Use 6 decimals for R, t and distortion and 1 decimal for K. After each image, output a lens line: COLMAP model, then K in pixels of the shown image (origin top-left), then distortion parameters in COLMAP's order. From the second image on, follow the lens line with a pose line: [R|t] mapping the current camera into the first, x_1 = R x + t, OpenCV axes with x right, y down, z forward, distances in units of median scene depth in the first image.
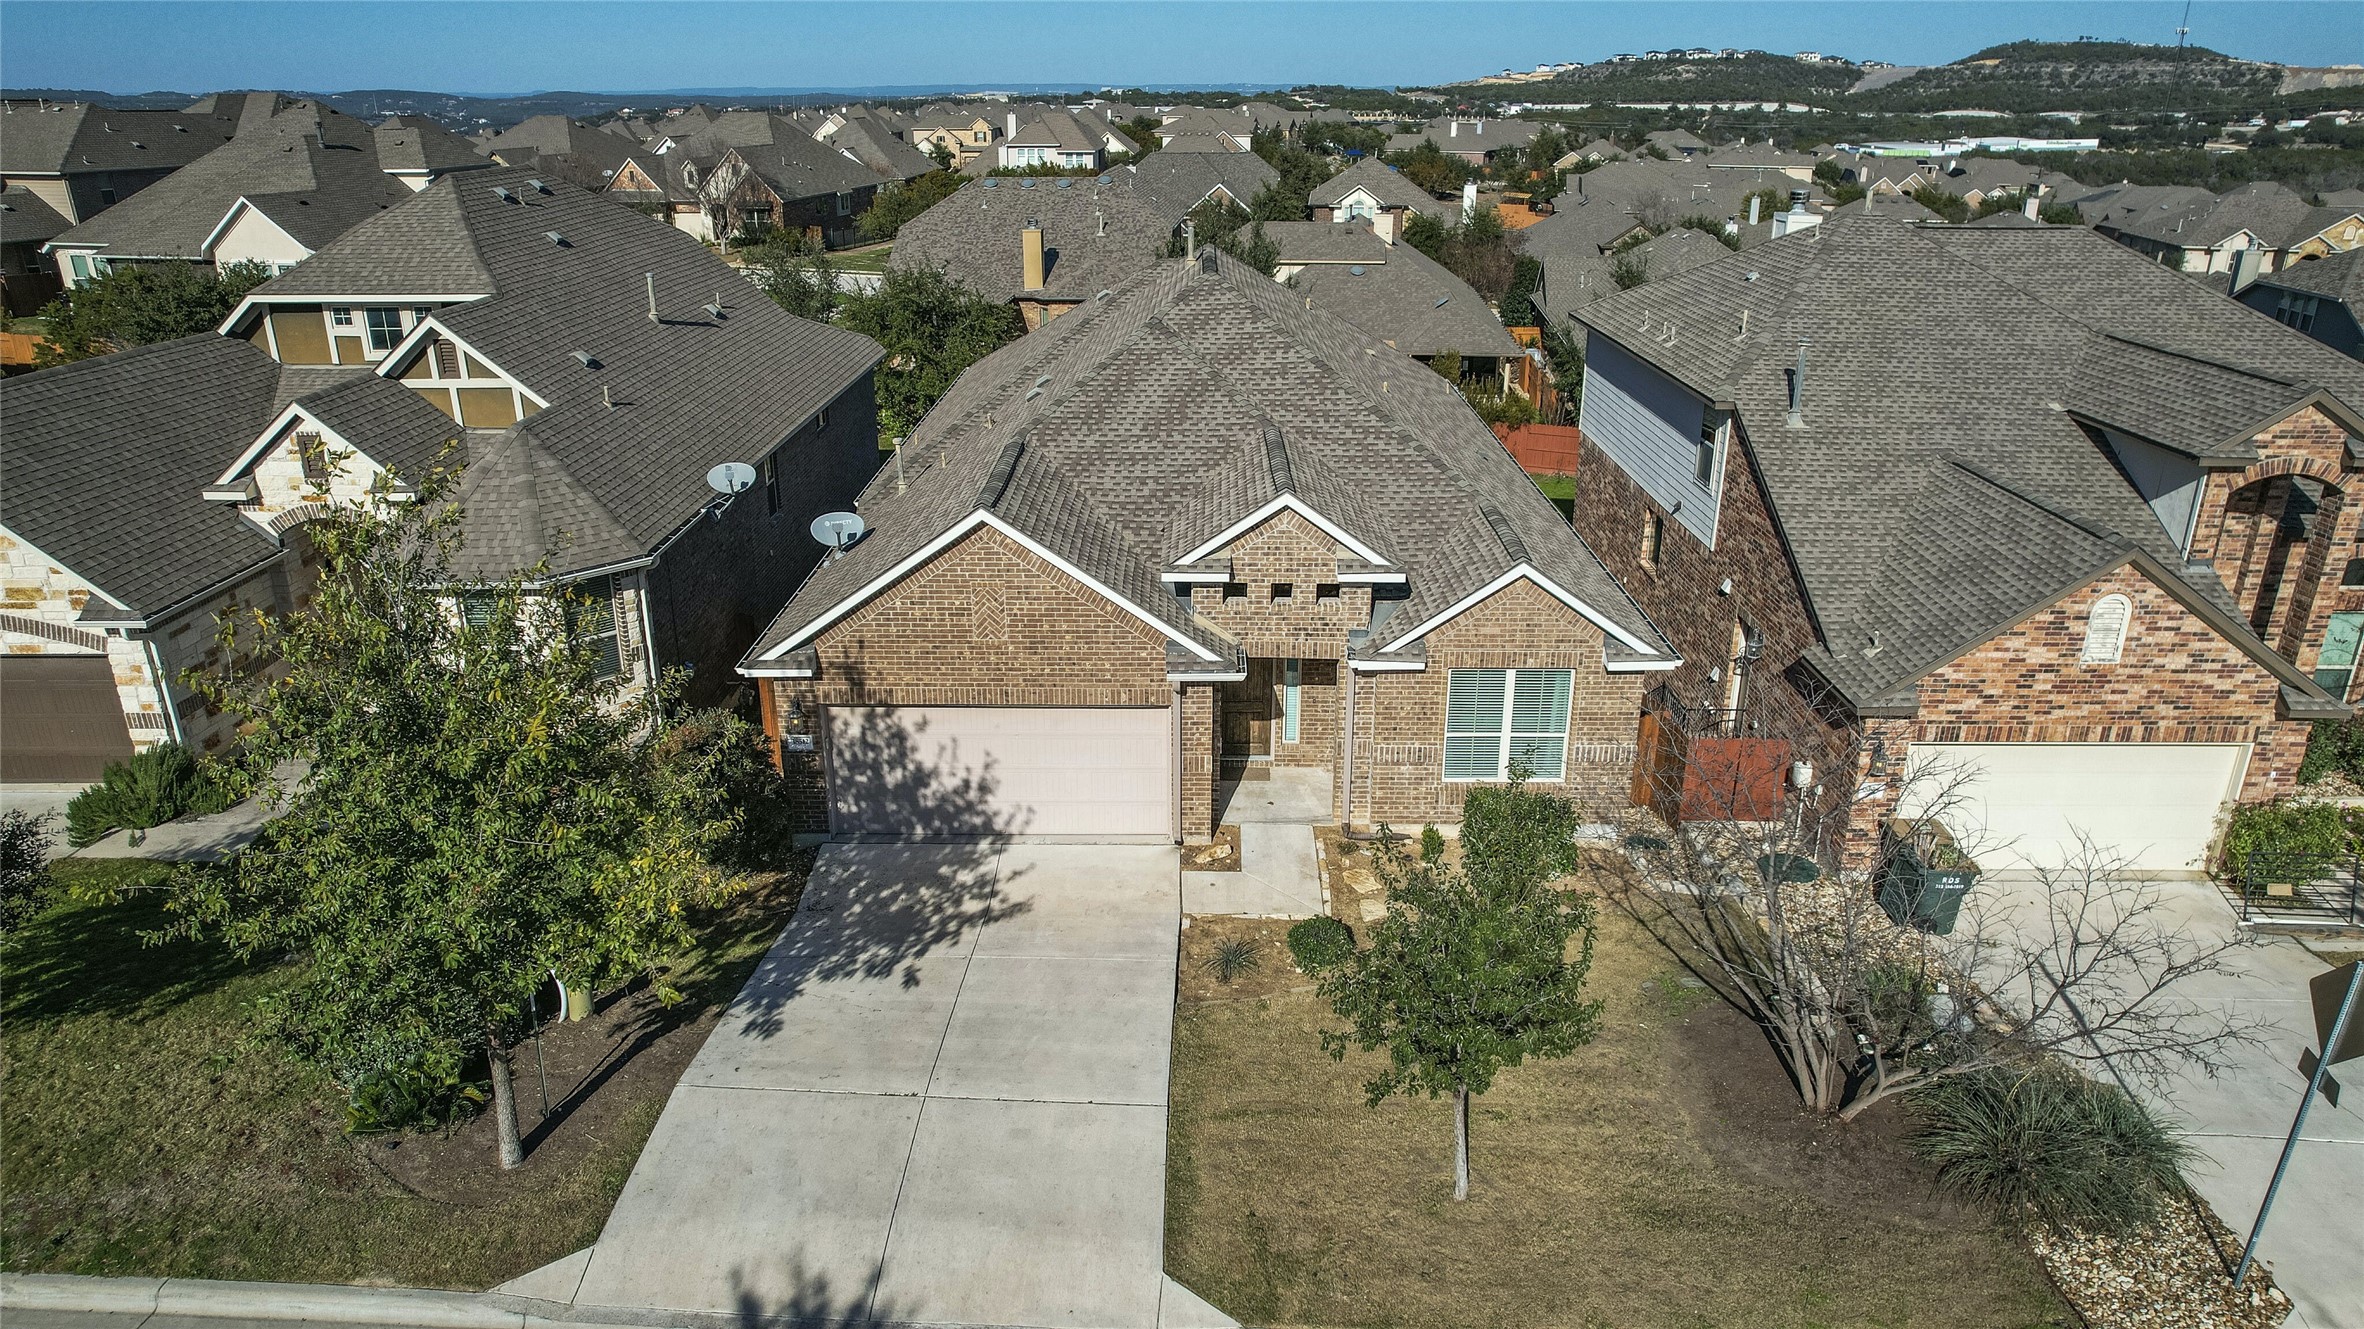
lens RADIAL K [[1505.9, 0, 1182.0], [0, 1505.9, 664.5], [0, 0, 1]] dist [-0.088976, 0.079757]
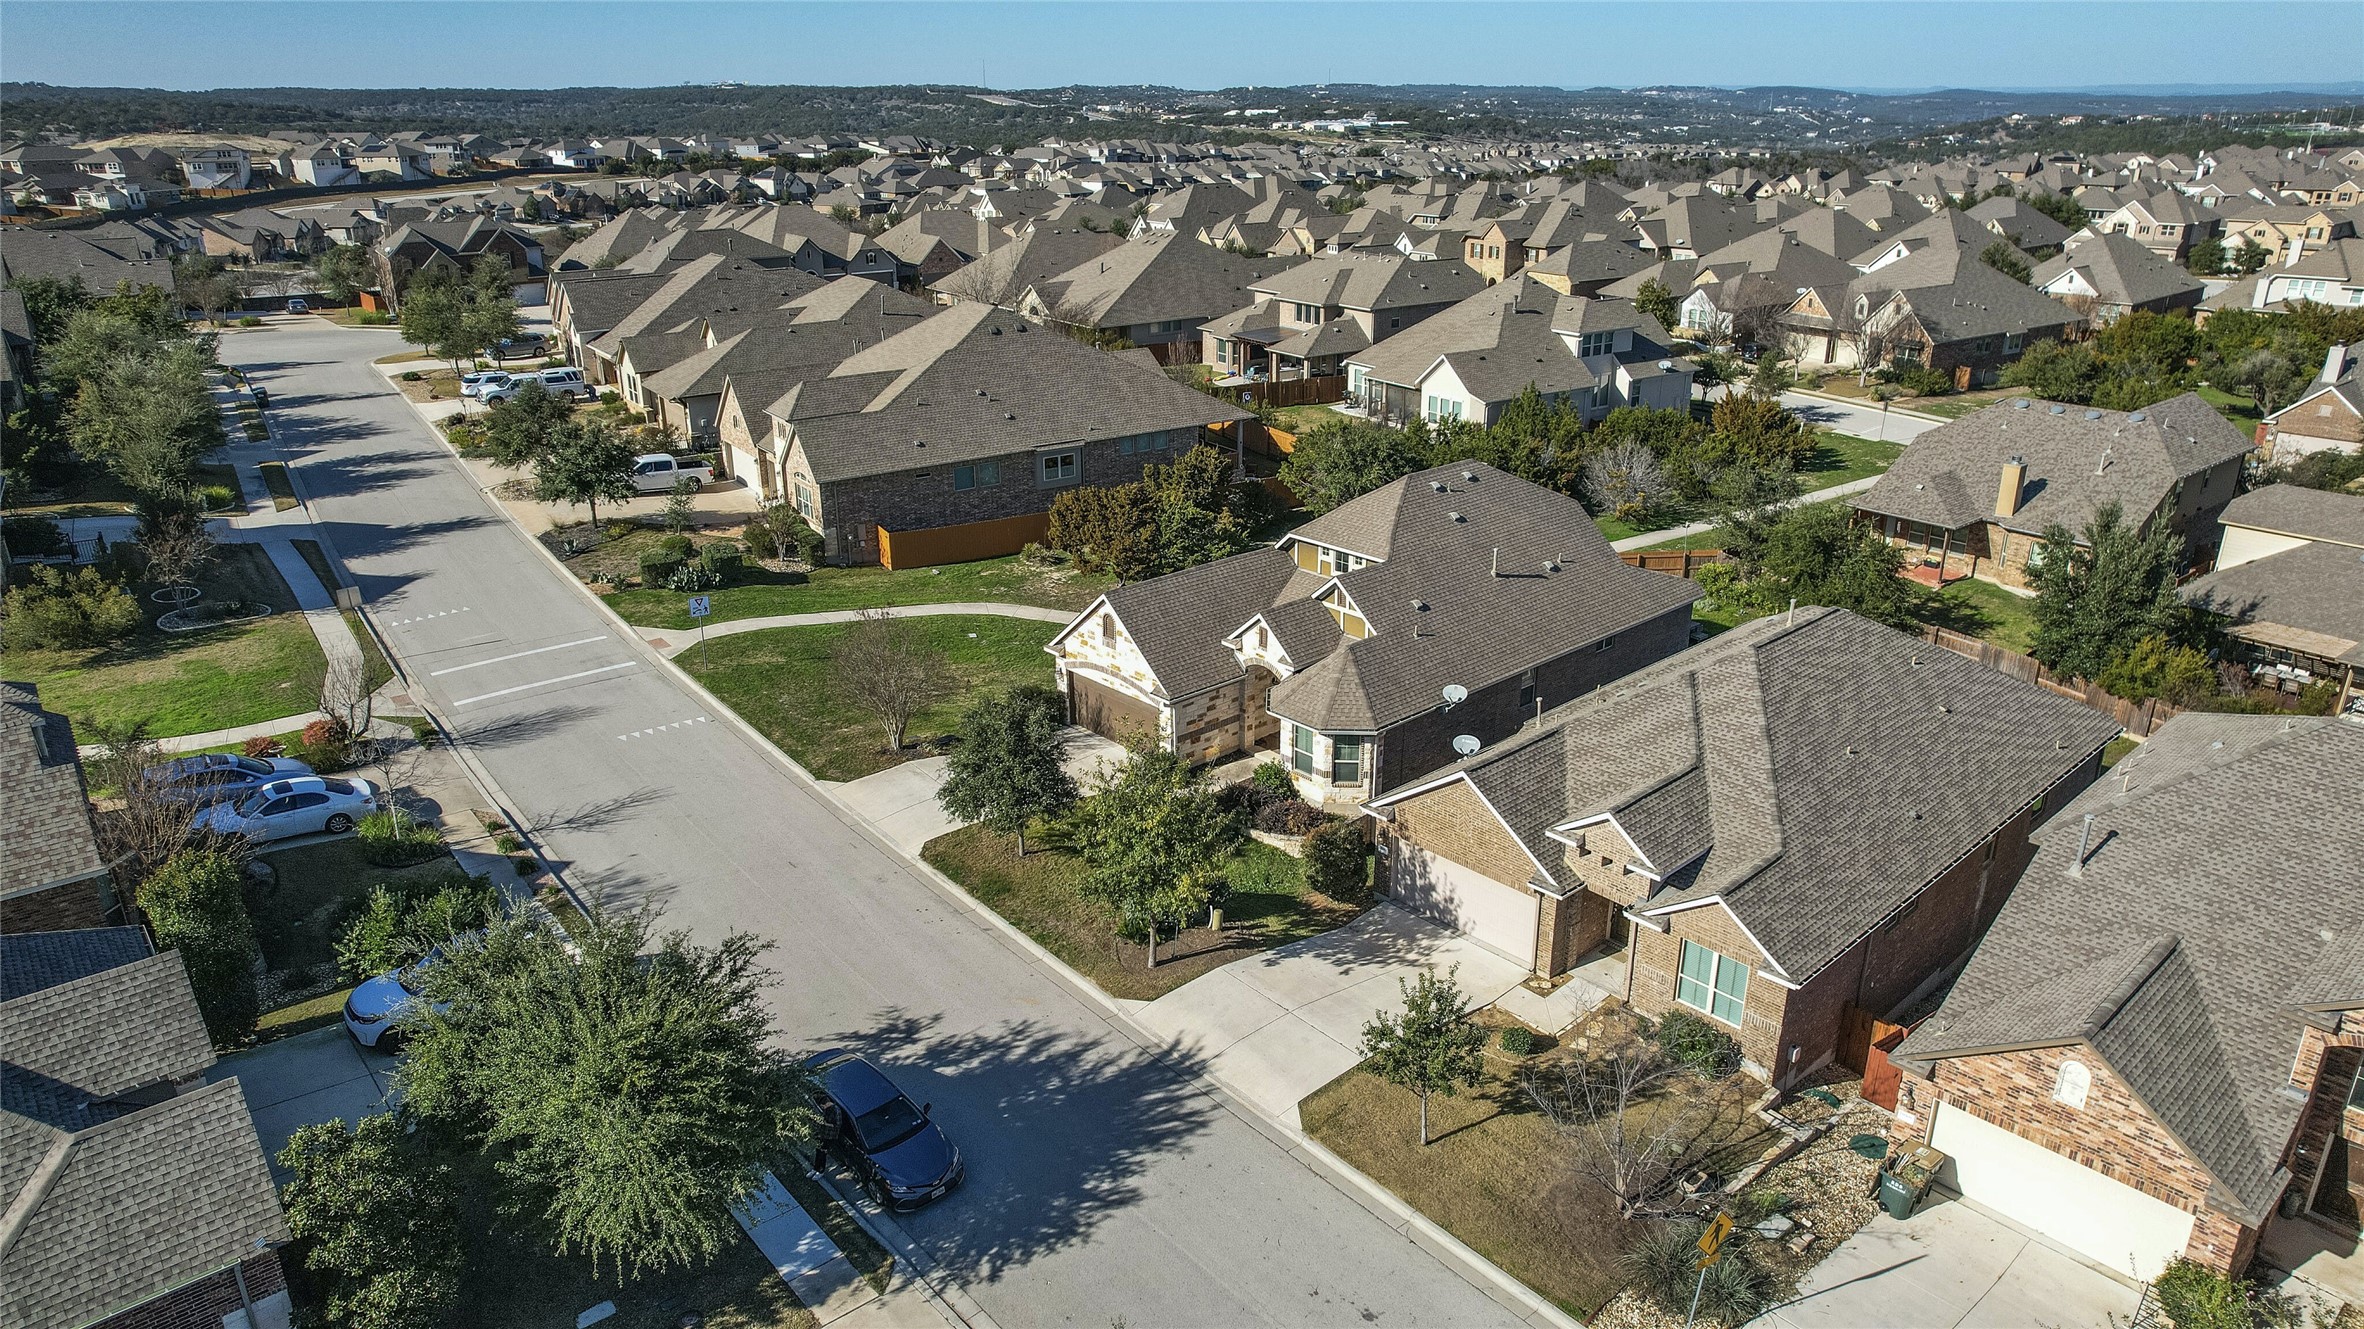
lens RADIAL K [[1505.9, 0, 1182.0], [0, 1505.9, 664.5], [0, 0, 1]] dist [-0.088976, 0.079757]
pose [[0.673171, 0.259546, -0.692443, 0.820550], [-0.257769, 0.960011, 0.109243, -0.308960], [0.693106, 0.104951, 0.713154, -0.597109]]
